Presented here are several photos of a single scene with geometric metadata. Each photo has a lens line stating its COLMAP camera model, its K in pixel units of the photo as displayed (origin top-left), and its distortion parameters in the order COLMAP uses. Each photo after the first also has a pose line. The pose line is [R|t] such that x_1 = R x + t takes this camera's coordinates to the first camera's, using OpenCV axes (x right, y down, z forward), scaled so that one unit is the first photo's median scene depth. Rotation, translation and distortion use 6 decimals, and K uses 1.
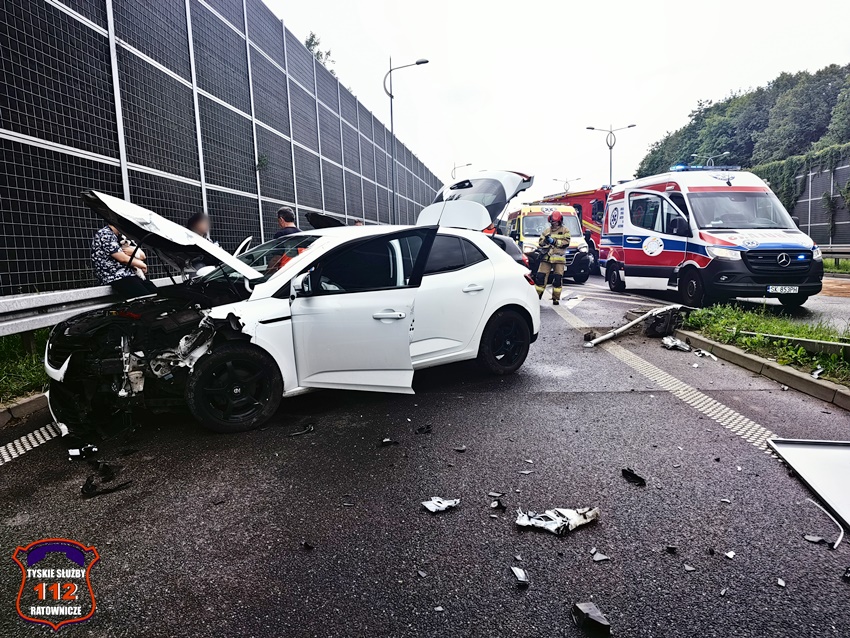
lens RADIAL K [[607.5, 0, 426.6], [0, 607.5, 321.1], [0, 0, 1]] dist [0.032285, -0.033740]
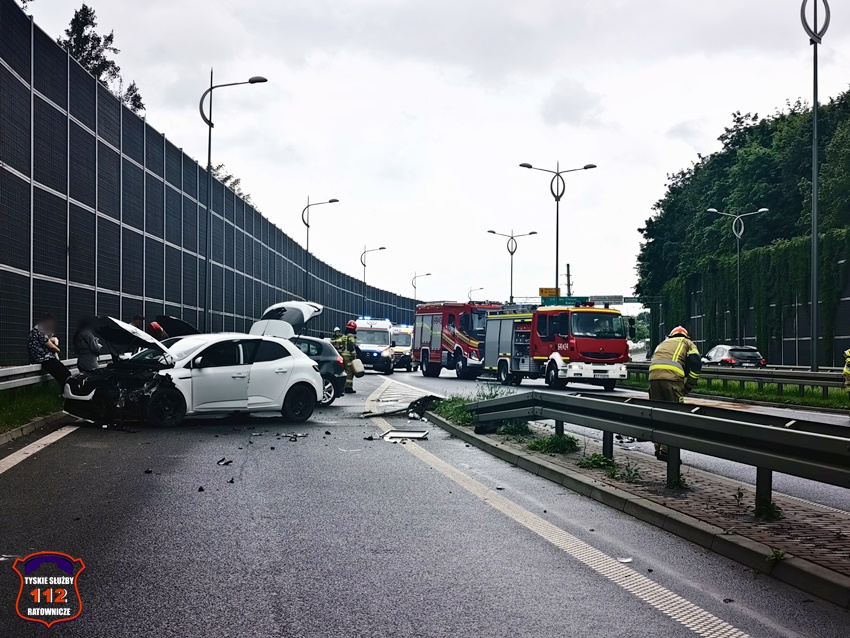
lens RADIAL K [[1350.0, 0, 421.4], [0, 1350.0, 318.9], [0, 0, 1]] dist [0.104617, 0.000000]
pose [[0.991075, 0.046262, 0.125022, -0.006288], [-0.028246, 0.989434, -0.142205, 0.115298], [-0.130280, 0.137405, 0.981910, -0.989493]]
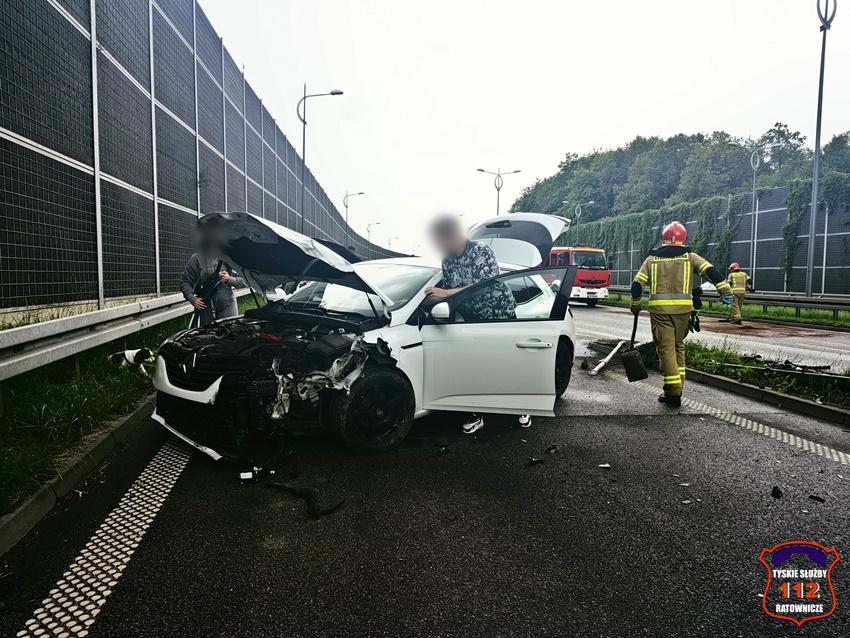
lens RADIAL K [[598.3, 0, 430.1], [0, 598.3, 316.3], [0, 0, 1]] dist [0.040080, -0.037559]
pose [[0.976328, 0.035042, 0.213436, -0.111323], [-0.024225, 0.998296, -0.053086, 0.000464], [-0.214932, 0.046658, 0.975514, -0.004963]]
